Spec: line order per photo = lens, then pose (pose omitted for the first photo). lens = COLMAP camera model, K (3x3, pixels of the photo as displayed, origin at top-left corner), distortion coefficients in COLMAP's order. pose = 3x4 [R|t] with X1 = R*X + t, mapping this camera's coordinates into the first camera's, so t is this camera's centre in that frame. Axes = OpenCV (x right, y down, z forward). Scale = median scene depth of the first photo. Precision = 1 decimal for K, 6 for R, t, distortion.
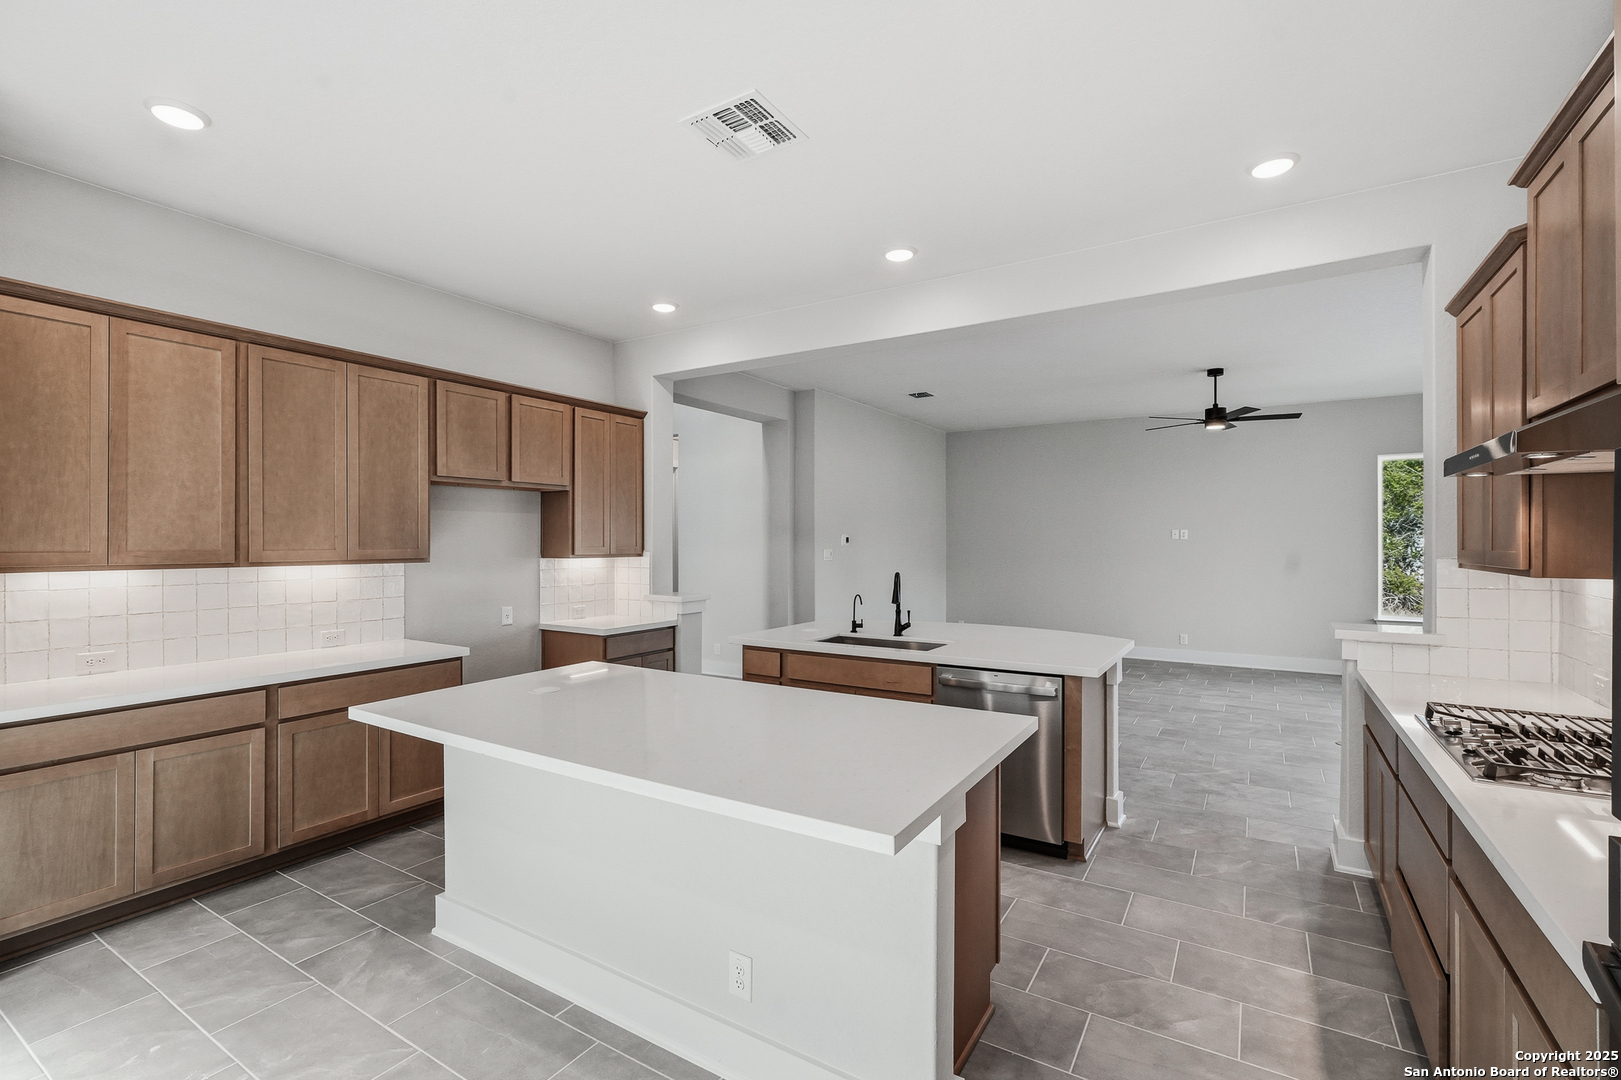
lens RADIAL K [[729.5, 0, 802.8], [0, 729.5, 540.4], [0, 0, 1]] dist [-0.017565, 0.007286]
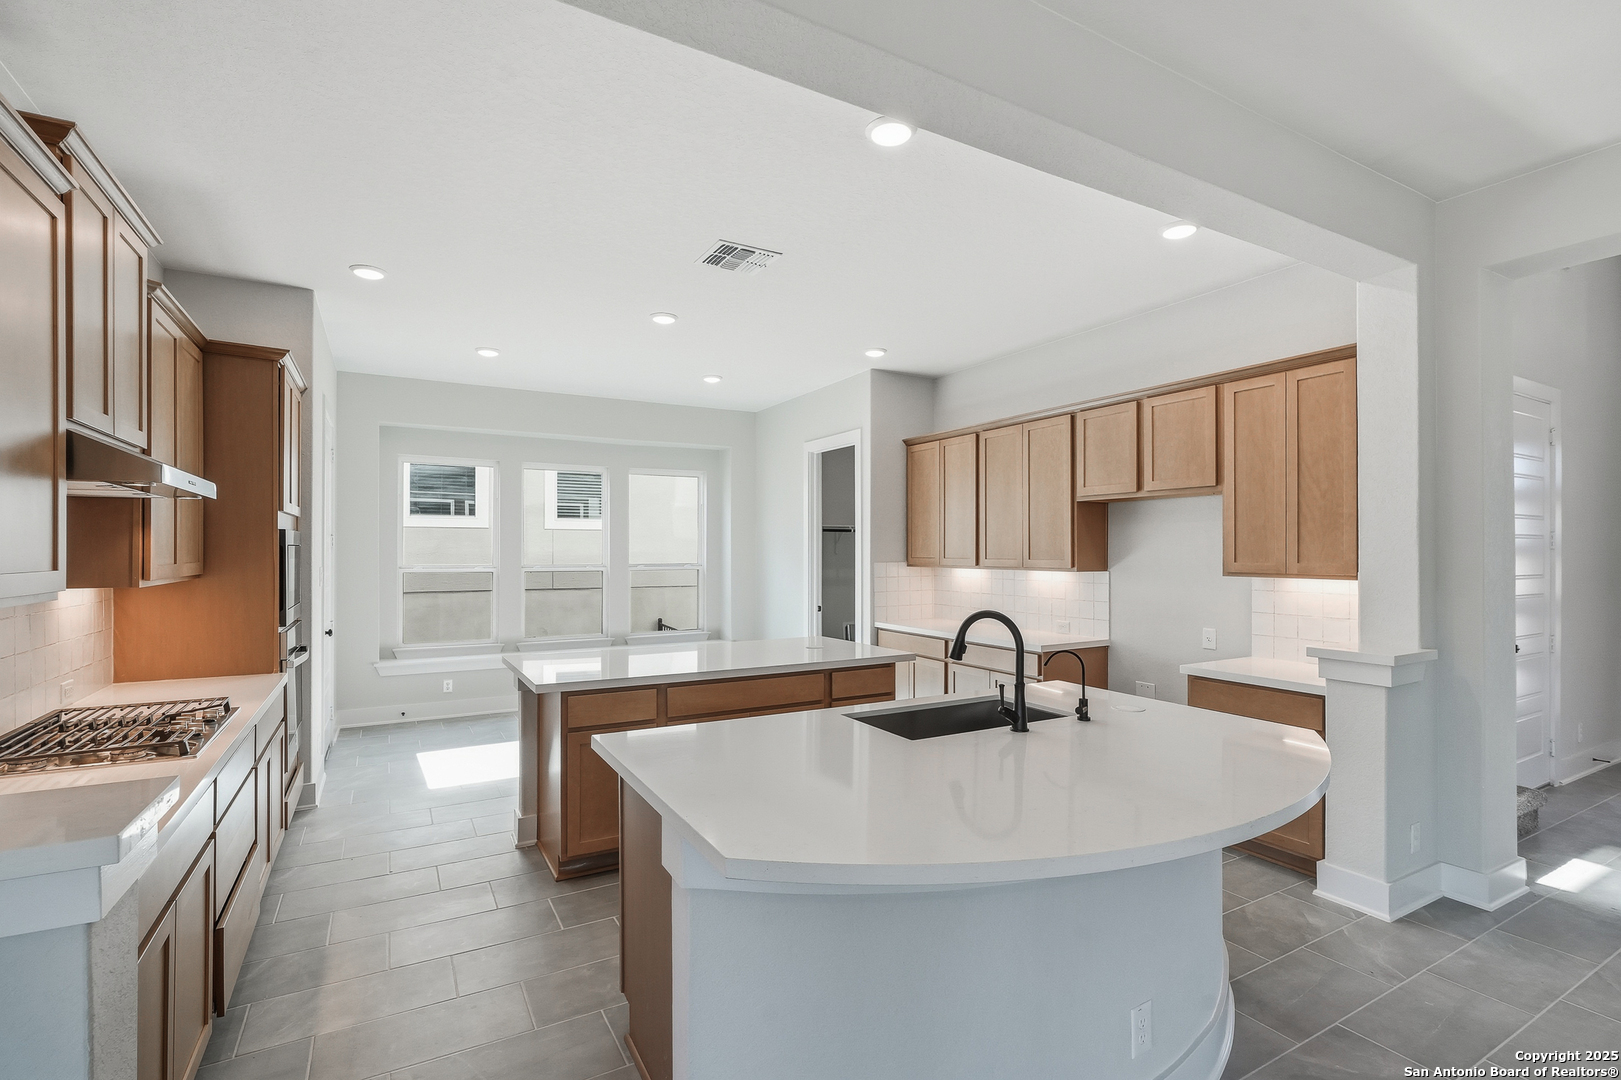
lens RADIAL K [[728.9, 0, 808.7], [0, 728.9, 543.8], [0, 0, 1]] dist [-0.027330, 0.007673]
pose [[-0.478825, -0.007817, -0.877876, 0.655827], [0.000899, 0.999955, -0.009394, -0.003403], [0.877910, -0.005287, -0.478797, 1.083520]]
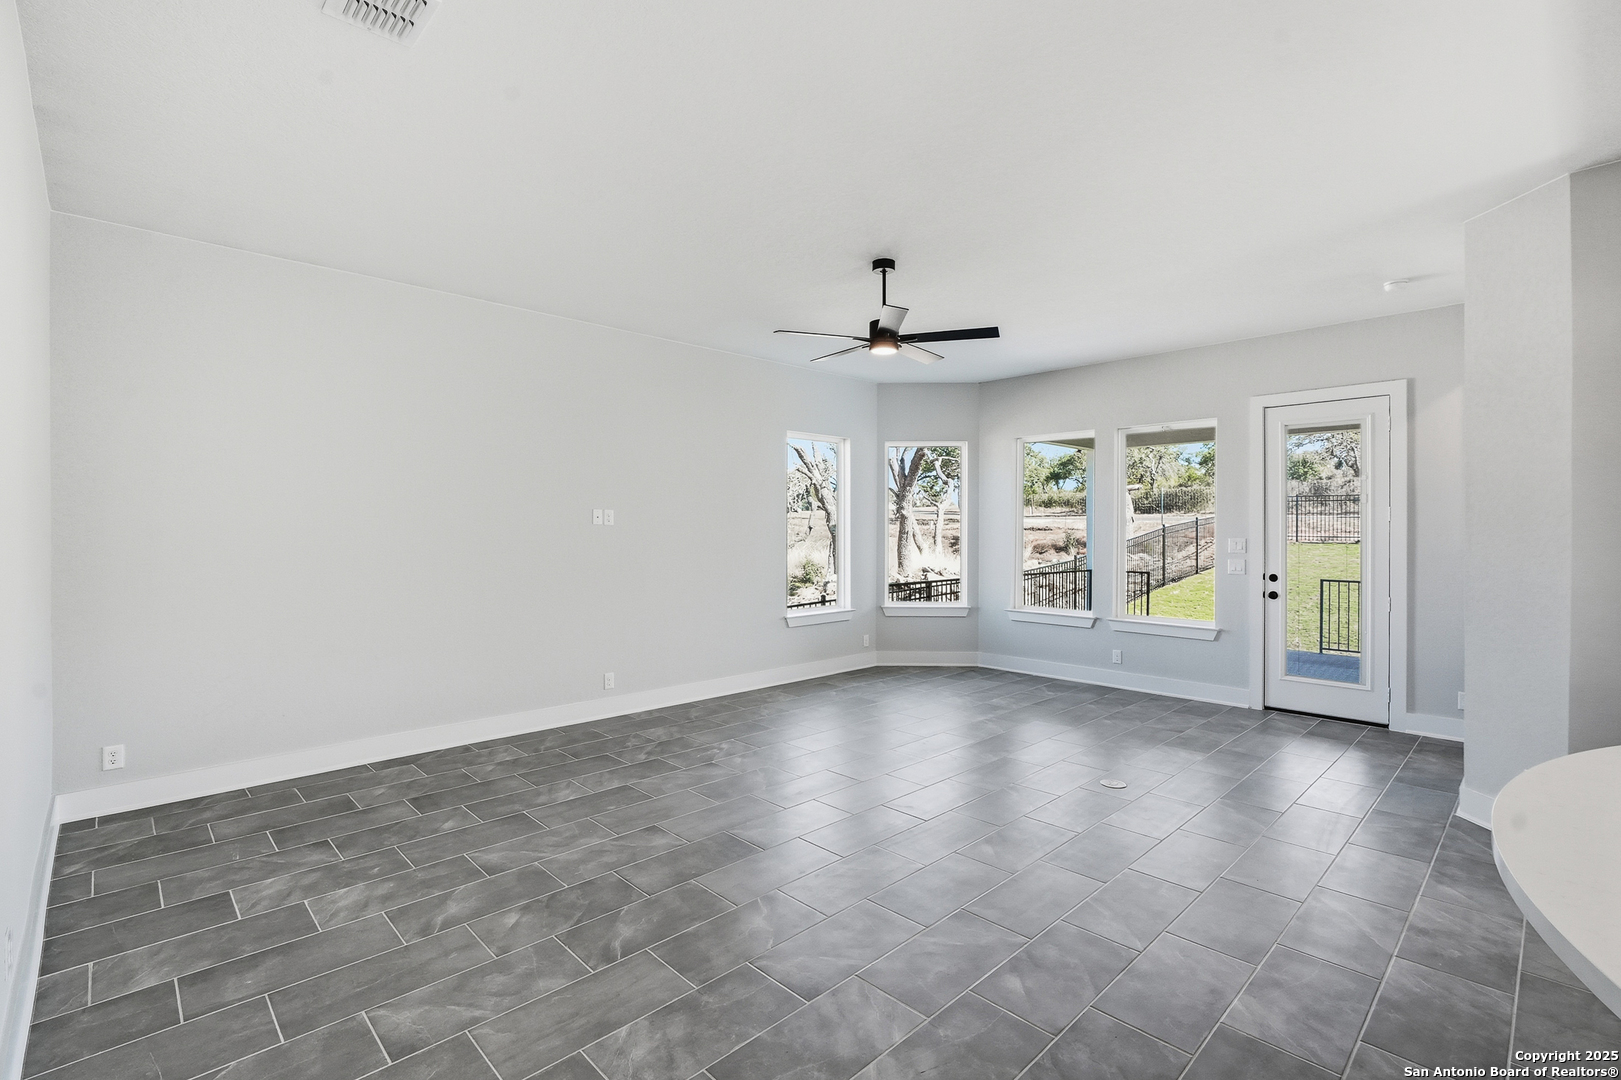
lens RADIAL K [[734.3, 0, 804.8], [0, 734.3, 535.3], [0, 0, 1]] dist [-0.012140, 0.000213]
pose [[0.246795, -0.007772, 0.969037, -0.120852], [-0.000598, 0.999966, 0.008172, 0.004179], [-0.969068, -0.002596, 0.246782, 1.325477]]
